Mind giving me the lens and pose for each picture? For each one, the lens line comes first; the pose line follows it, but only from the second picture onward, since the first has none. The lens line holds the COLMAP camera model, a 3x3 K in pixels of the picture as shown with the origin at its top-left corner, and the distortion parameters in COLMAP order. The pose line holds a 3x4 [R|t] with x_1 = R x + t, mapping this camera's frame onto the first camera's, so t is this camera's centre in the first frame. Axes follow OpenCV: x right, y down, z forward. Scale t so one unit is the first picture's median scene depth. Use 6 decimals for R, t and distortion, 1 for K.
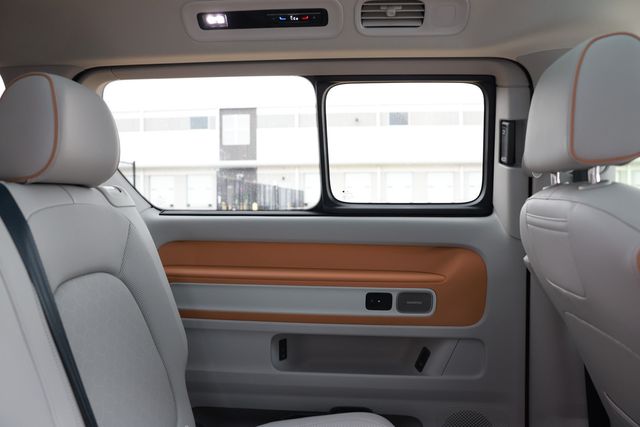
lens RADIAL K [[495.8, 0, 320.0], [0, 495.8, 213.5], [0, 0, 1]] dist [-0.037888, 0.003690]
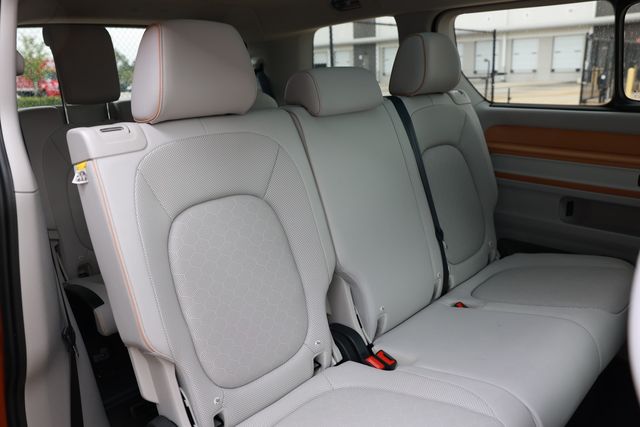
lens RADIAL K [[495.8, 0, 320.0], [0, 495.8, 213.5], [0, 0, 1]] dist [-0.037888, 0.003690]
pose [[0.770196, 0.152534, -0.619299, 0.267281], [0.016218, 0.965984, 0.258093, -0.083808], [0.637601, -0.208825, 0.741524, -0.511978]]
